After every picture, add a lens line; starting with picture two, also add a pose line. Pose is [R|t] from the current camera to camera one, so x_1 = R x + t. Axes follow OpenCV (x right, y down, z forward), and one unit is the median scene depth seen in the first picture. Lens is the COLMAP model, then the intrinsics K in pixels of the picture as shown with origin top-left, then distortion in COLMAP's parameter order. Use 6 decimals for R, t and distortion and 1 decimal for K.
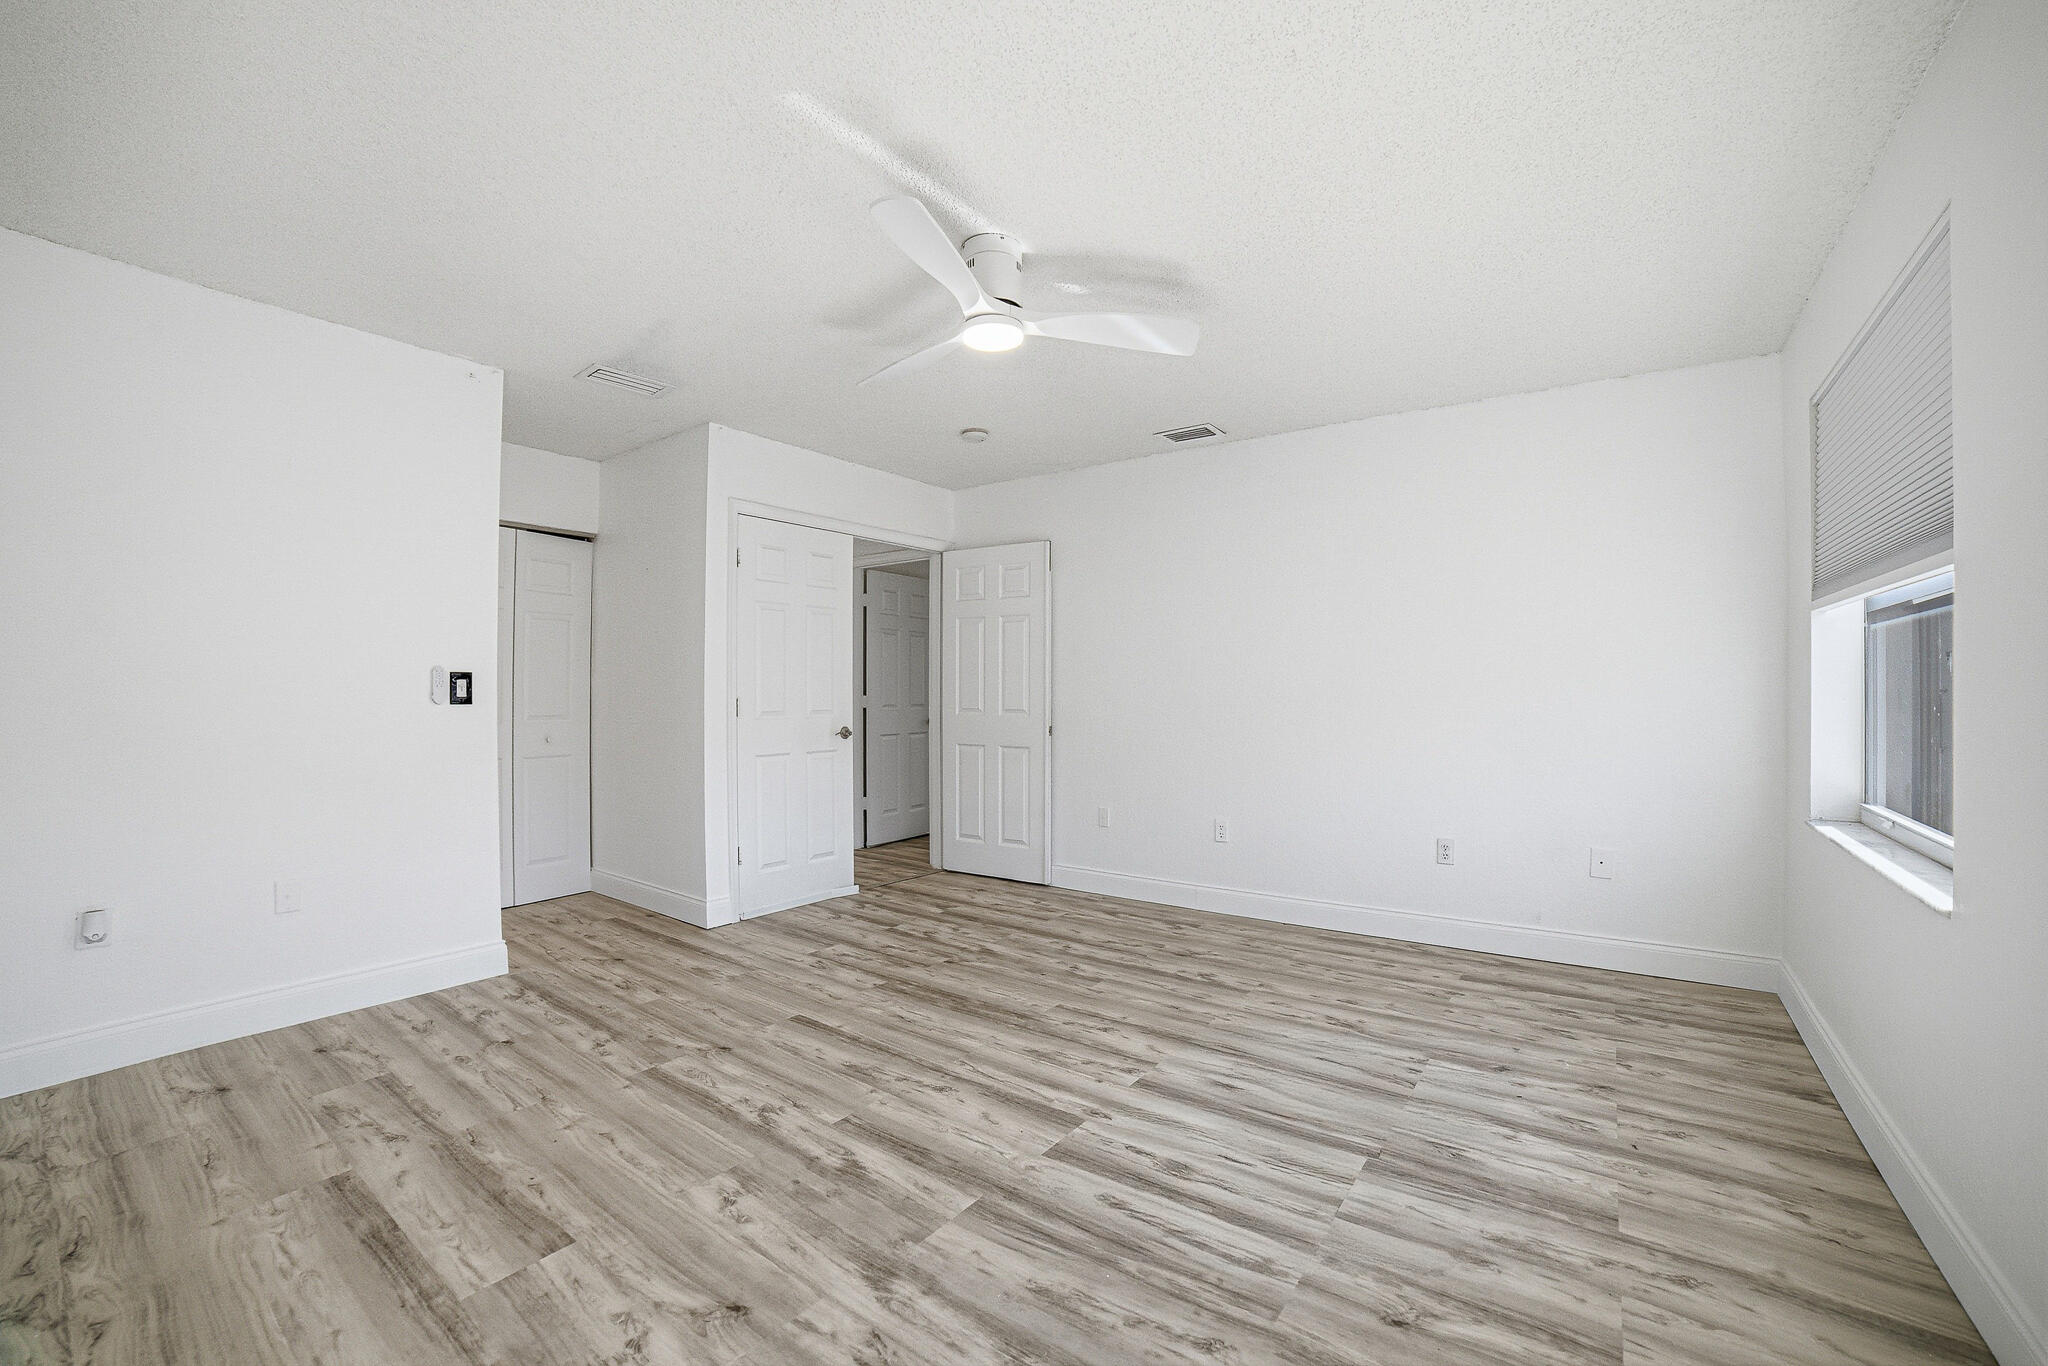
lens RADIAL K [[849.7, 0, 1001.7], [0, 849.7, 684.7], [0, 0, 1]] dist [-0.105708, 0.036340]
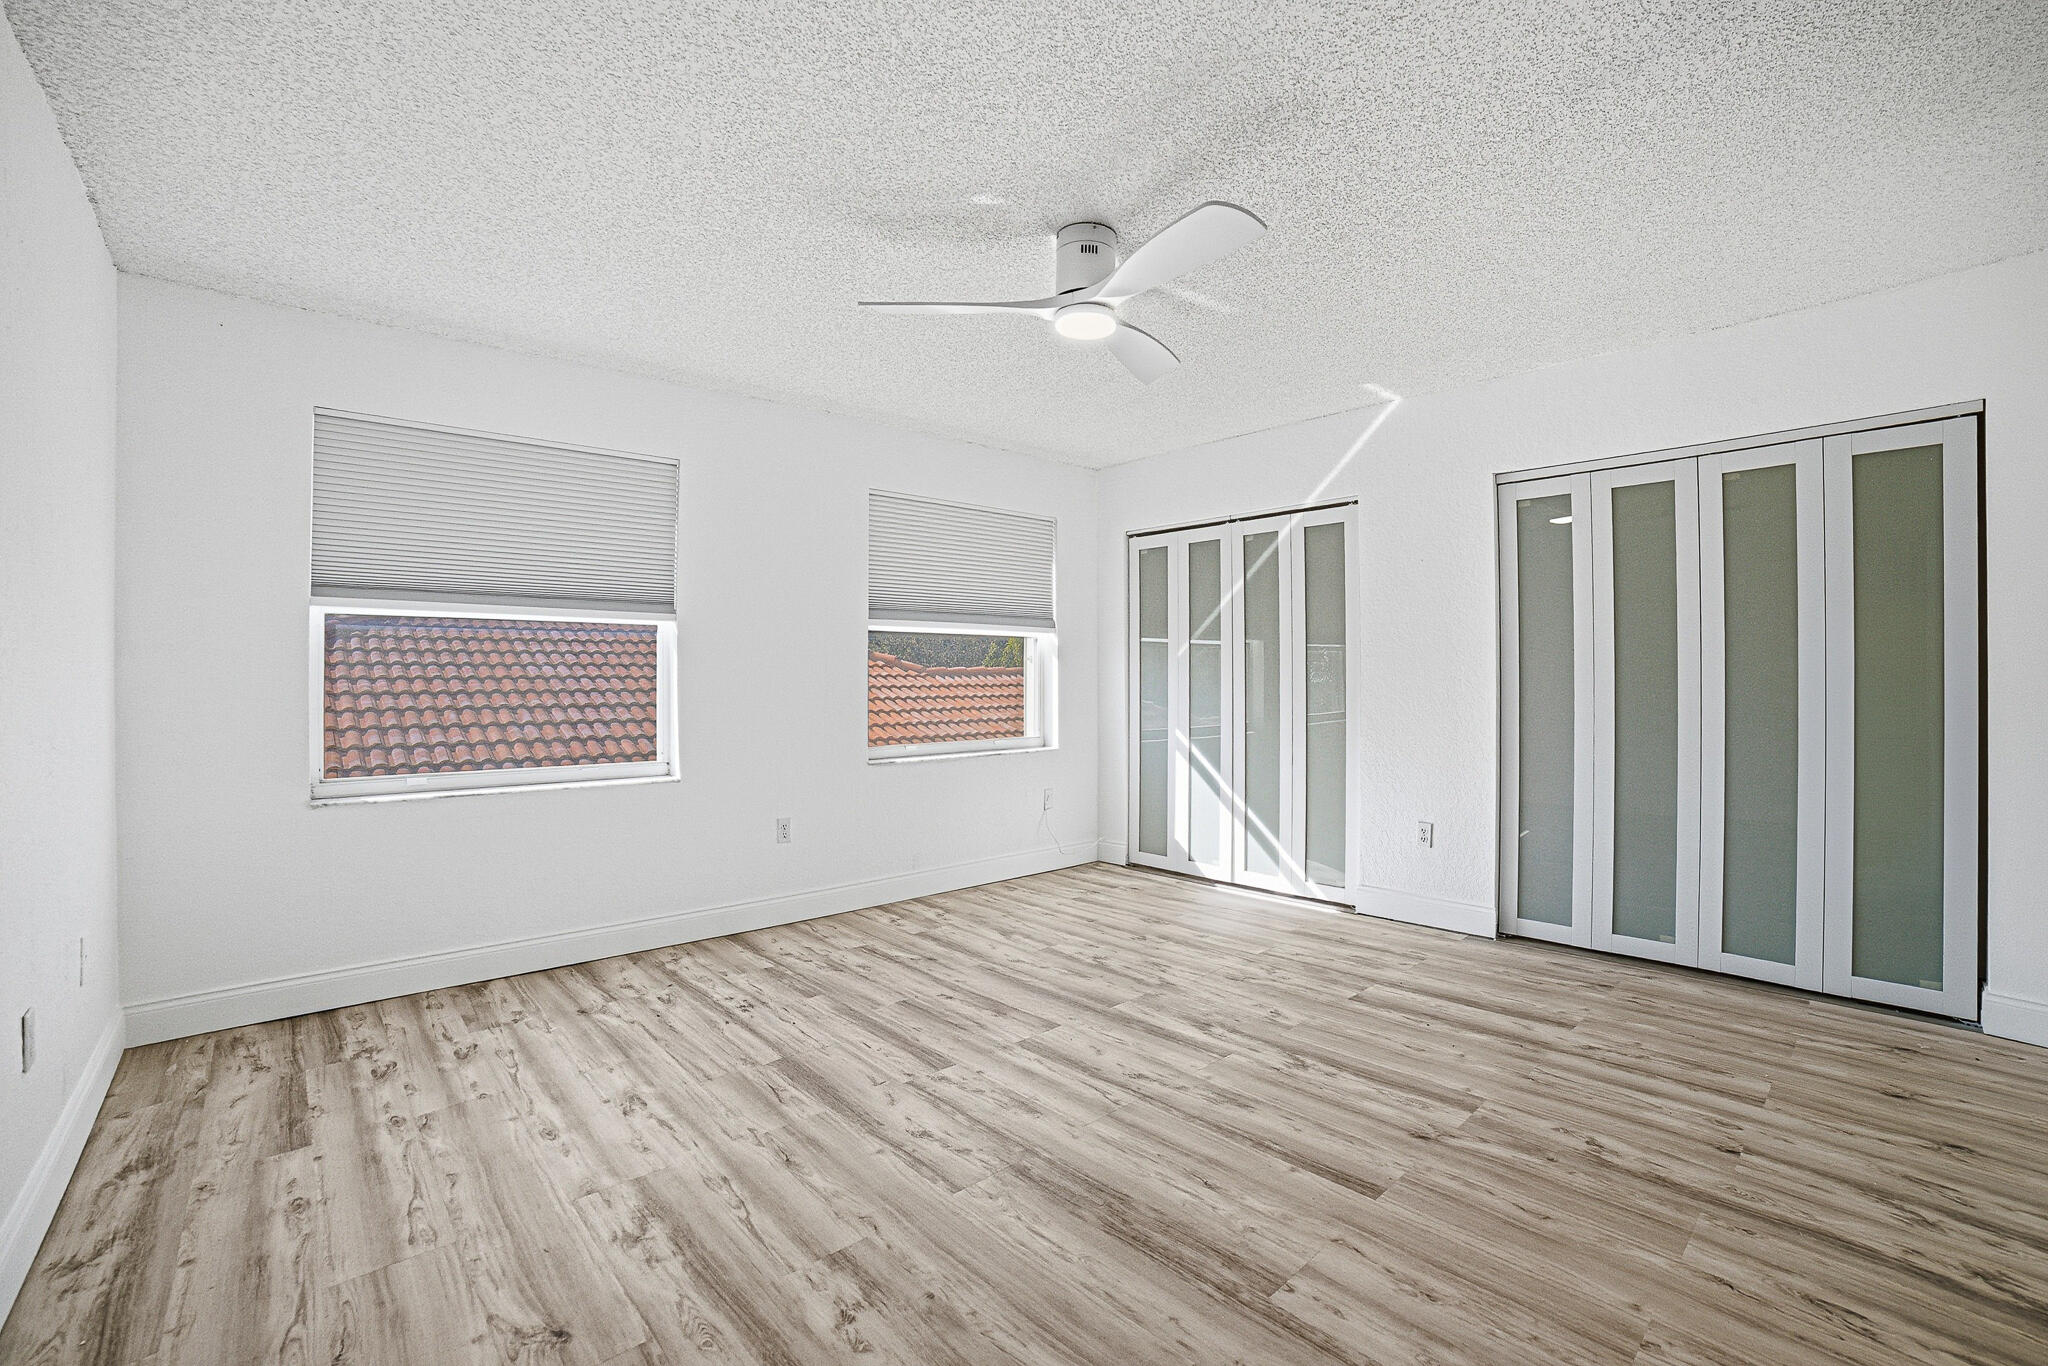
lens RADIAL K [[856.9, 0, 1028.2], [0, 856.9, 683.2], [0, 0, 1]] dist [-0.105655, 0.035159]
pose [[-0.985608, 0.002809, 0.169023, -0.095448], [0.002249, 0.999991, -0.003504, 0.013045], [-0.169032, -0.003073, -0.985606, 1.717751]]
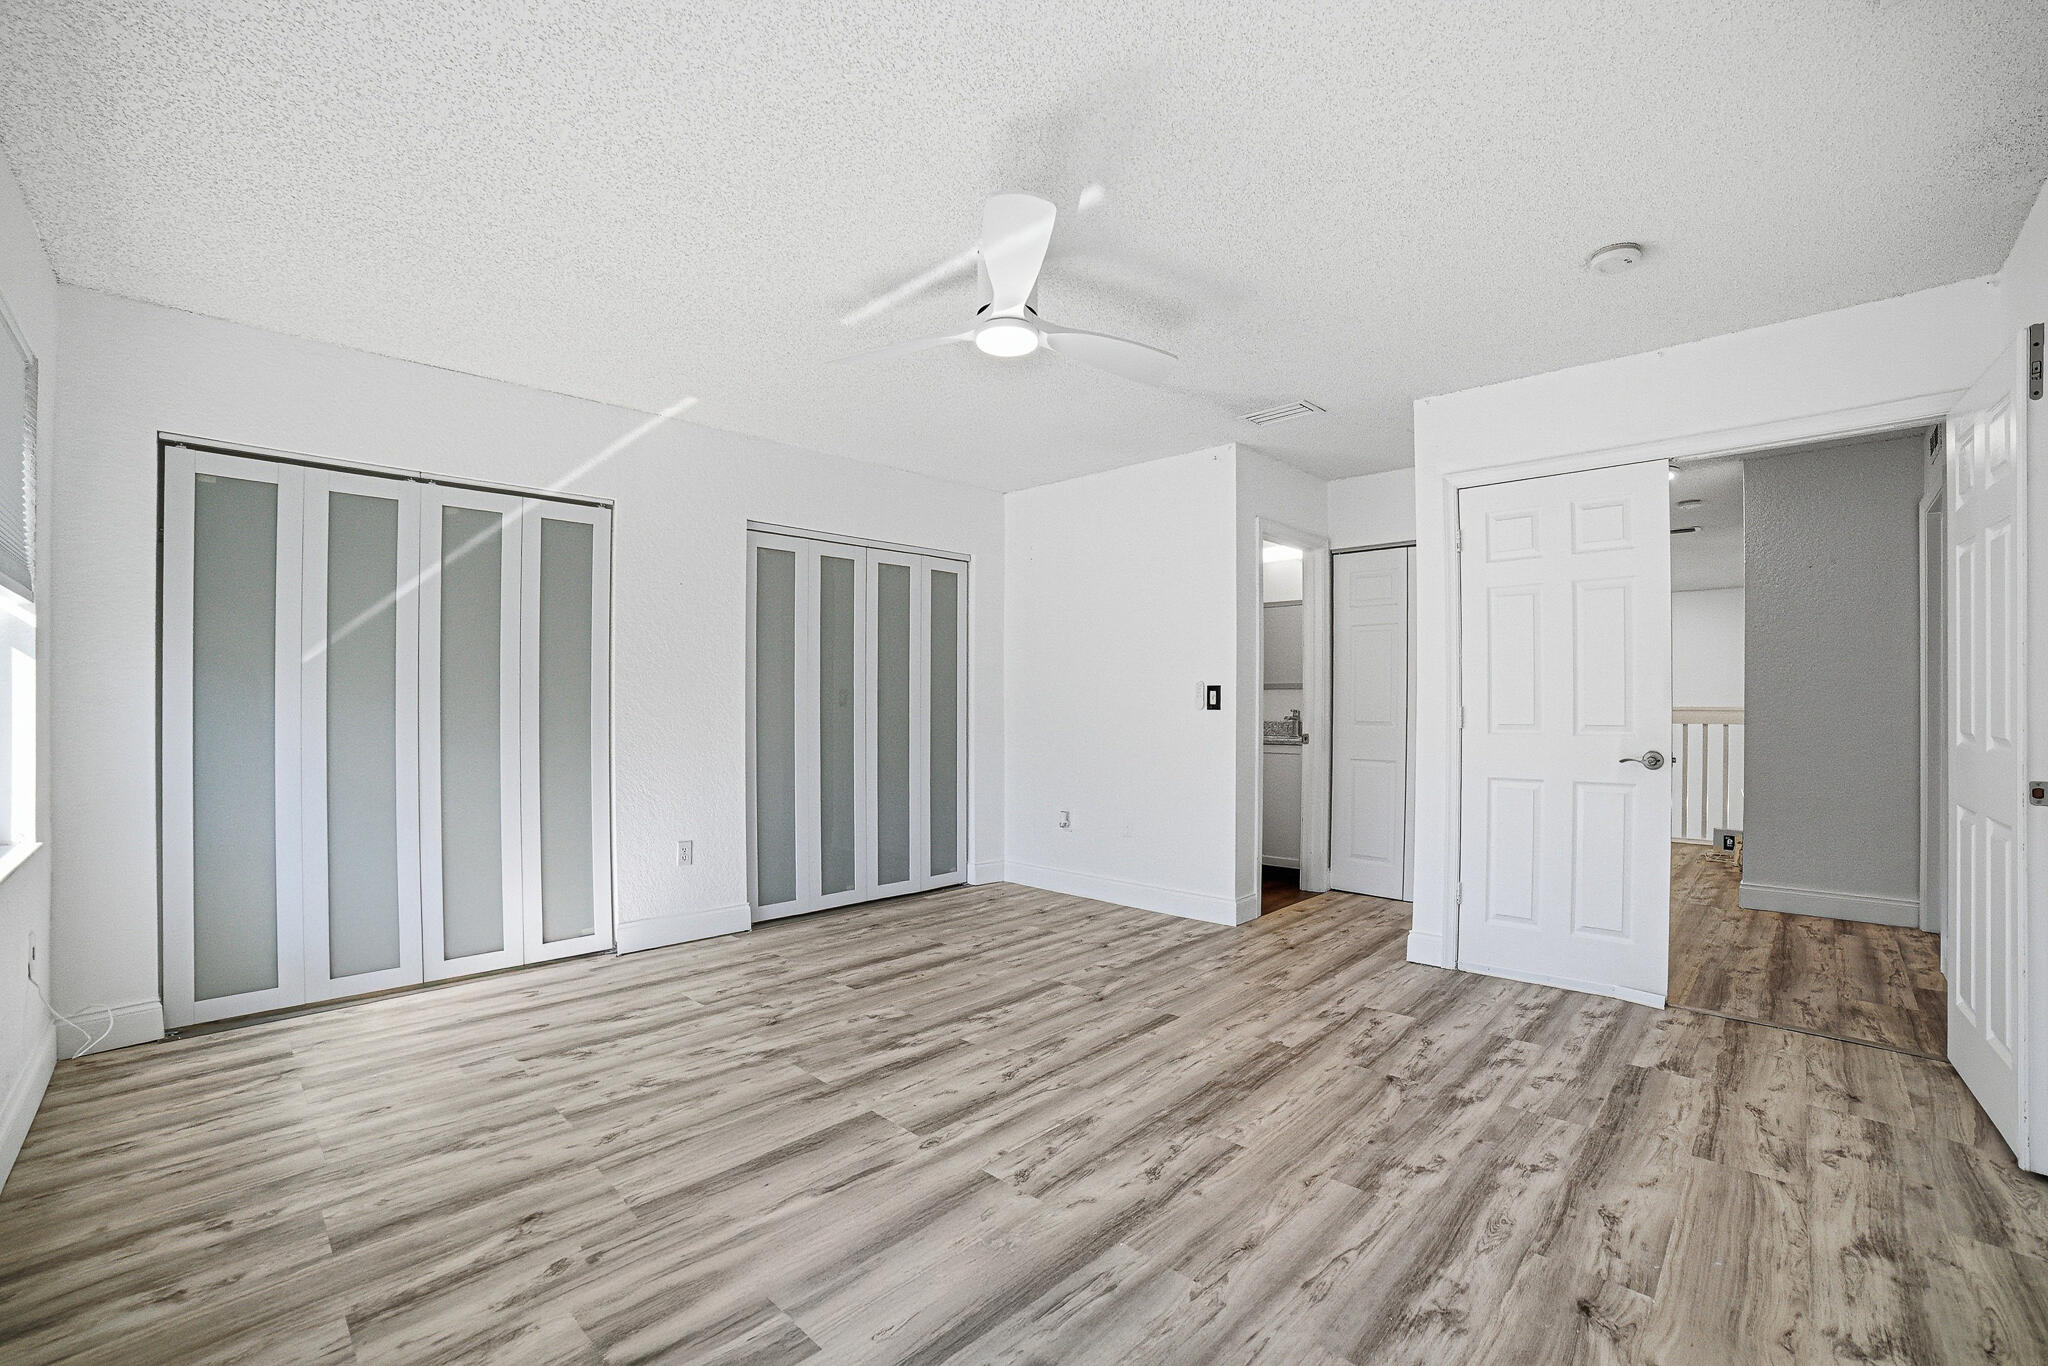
lens RADIAL K [[856.9, 0, 1028.2], [0, 856.9, 683.2], [0, 0, 1]] dist [-0.105655, 0.035159]
pose [[-0.117387, -0.022790, -0.992825, 0.845073], [0.008279, 0.999679, -0.023926, 0.012564], [0.993052, -0.011028, -0.117160, 0.981431]]
